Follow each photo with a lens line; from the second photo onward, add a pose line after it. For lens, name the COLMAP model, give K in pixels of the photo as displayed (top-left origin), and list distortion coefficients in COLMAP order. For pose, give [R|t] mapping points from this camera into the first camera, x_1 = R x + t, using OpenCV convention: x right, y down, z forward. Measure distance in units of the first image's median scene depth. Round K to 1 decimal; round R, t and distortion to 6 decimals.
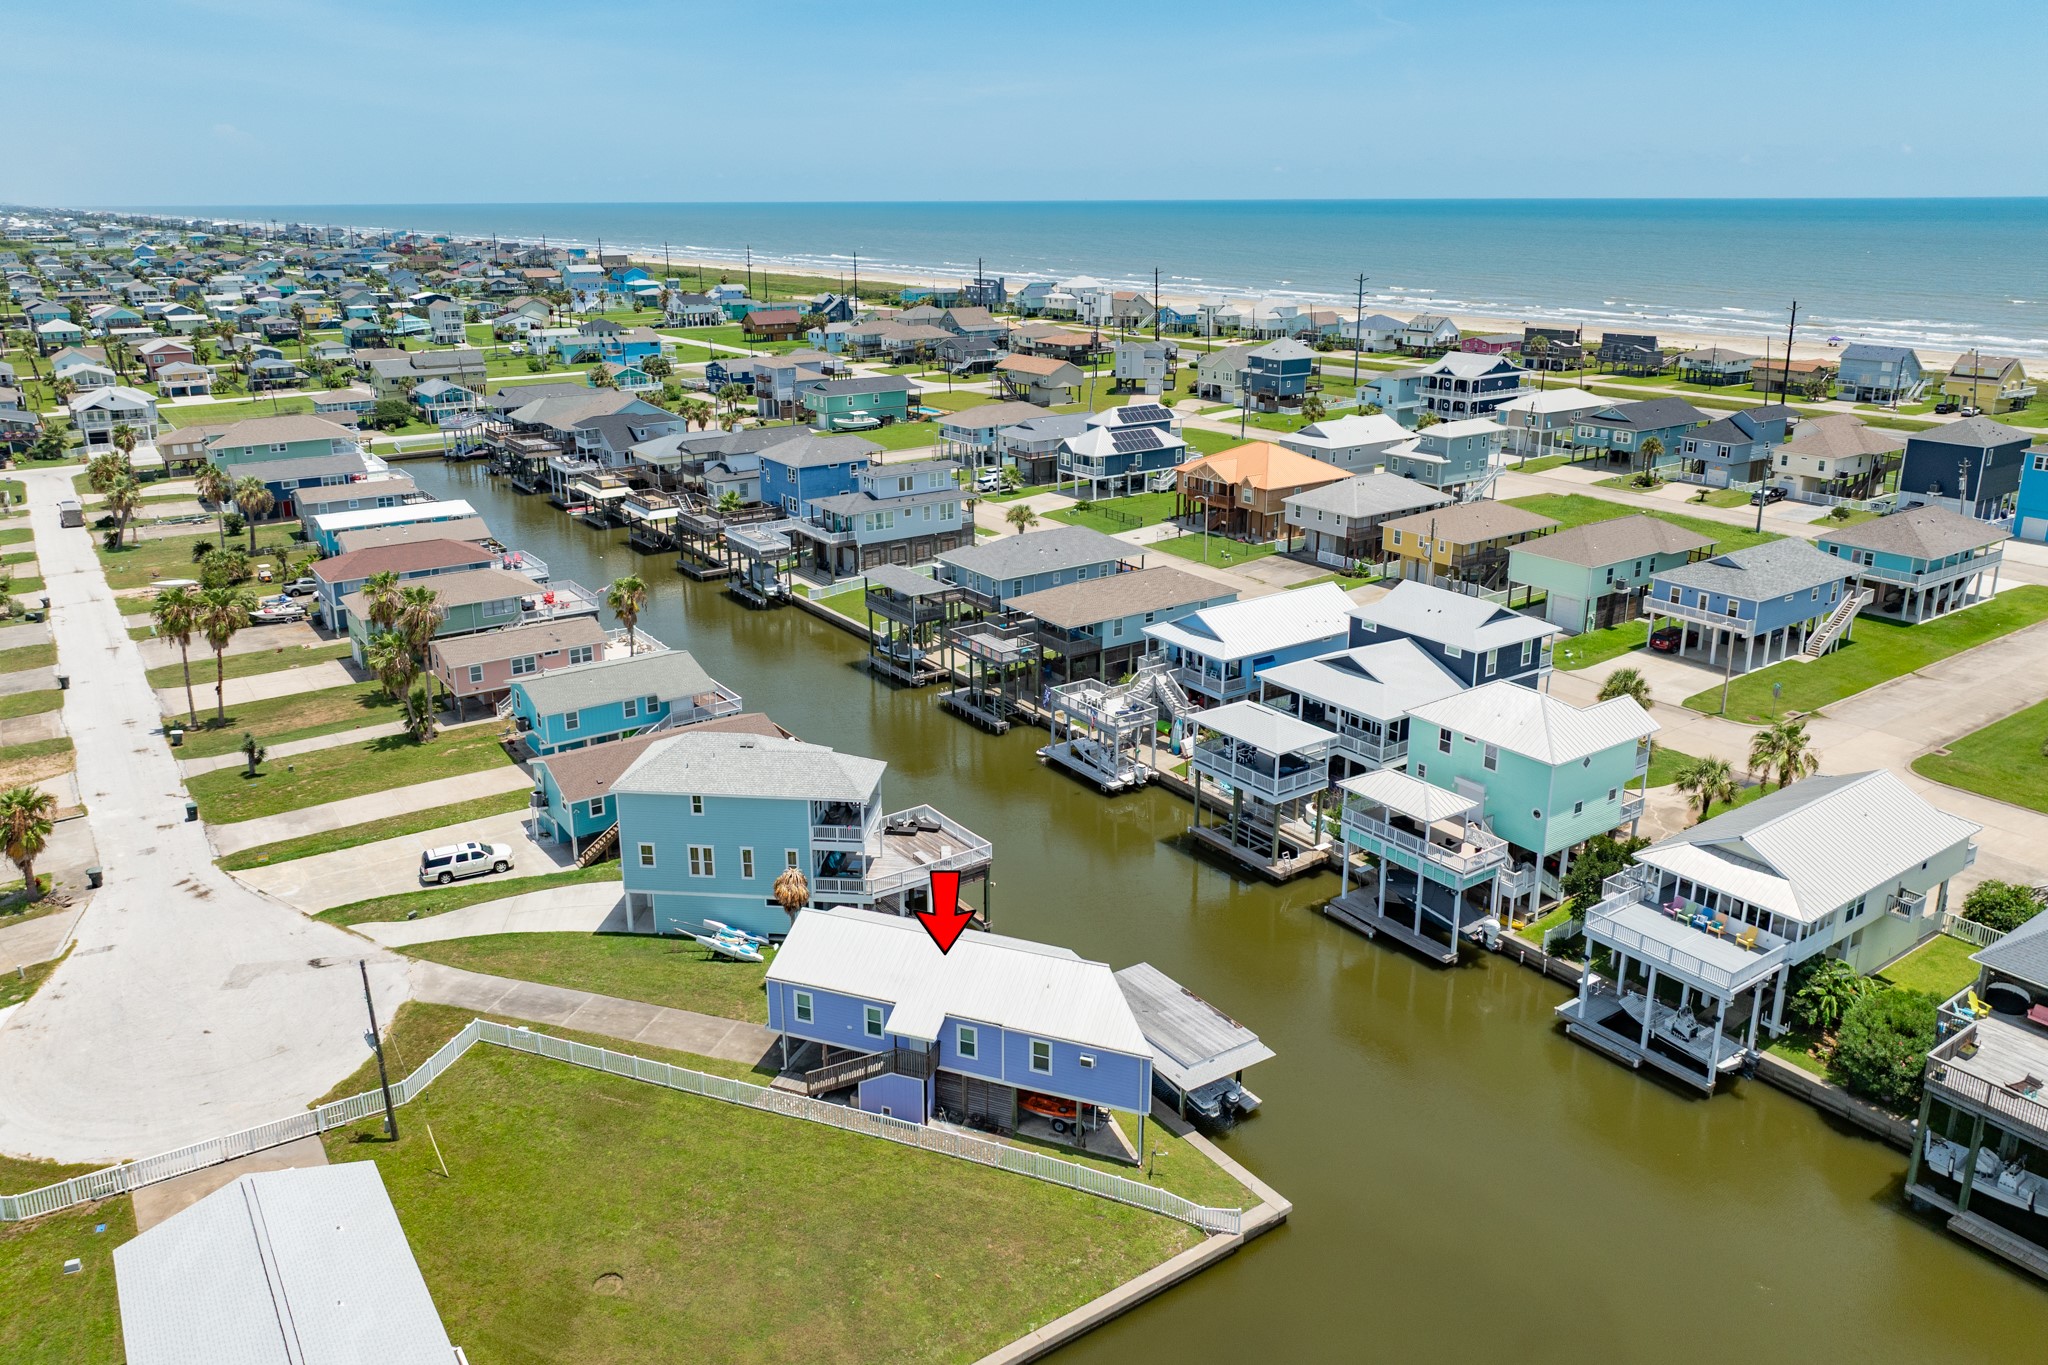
lens RADIAL K [[1455.6, 0, 1019.9], [0, 1455.6, 573.5], [0, 0, 1]] dist [-0.001182, -0.005943]
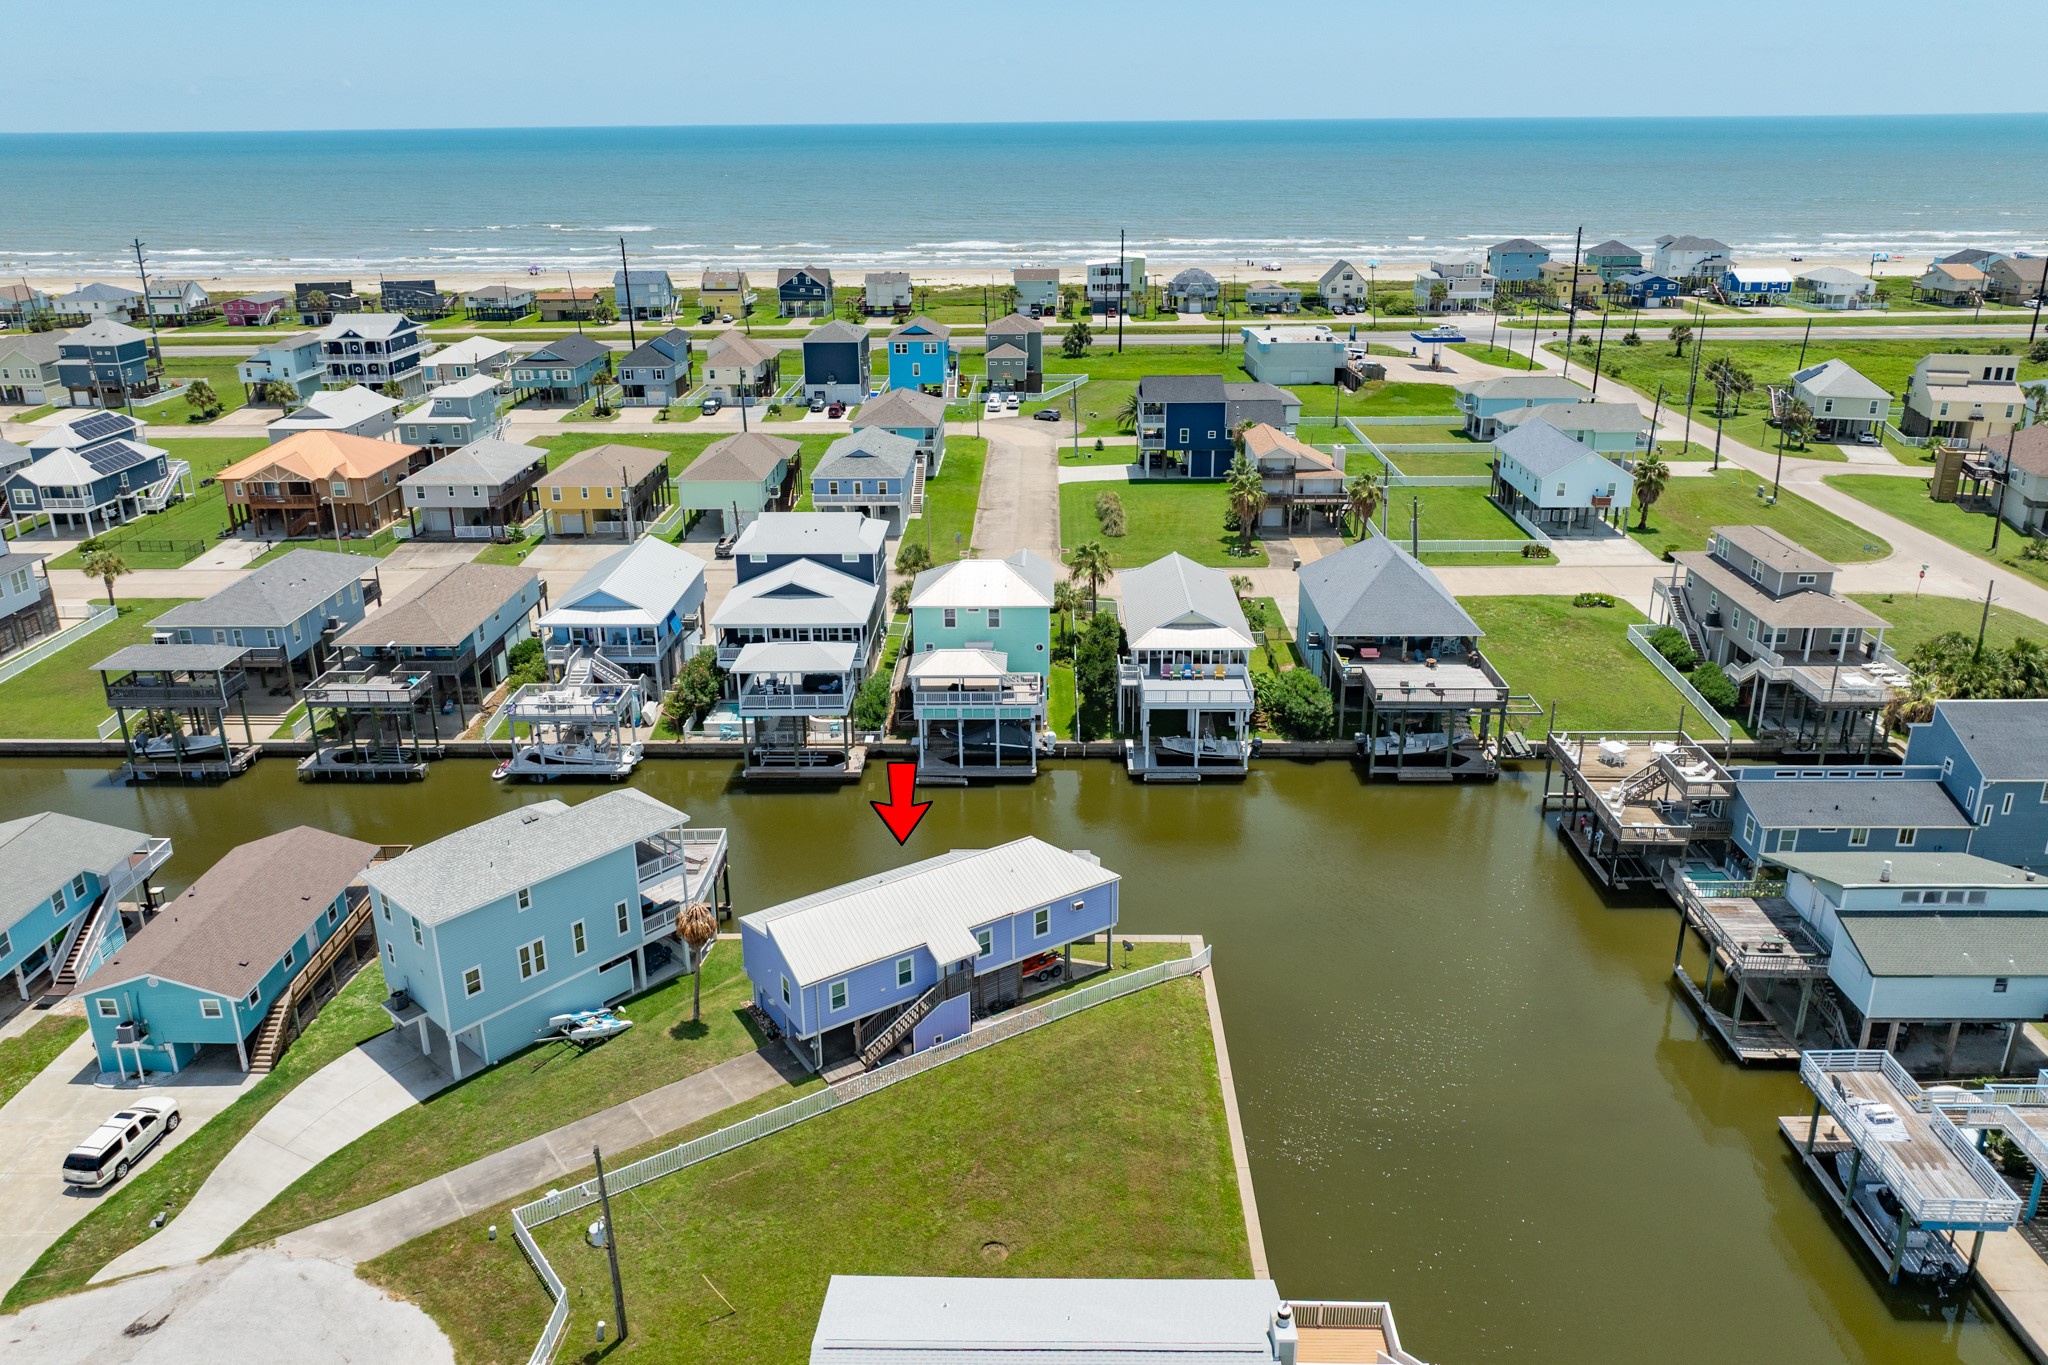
lens RADIAL K [[1455.6, 0, 1019.9], [0, 1455.6, 573.5], [0, 0, 1]] dist [-0.001182, -0.005943]
pose [[0.589531, -0.241774, 0.770713, -0.409888], [0.208687, 0.967348, 0.143831, -0.057832], [-0.780322, 0.076044, 0.620737, 0.122889]]
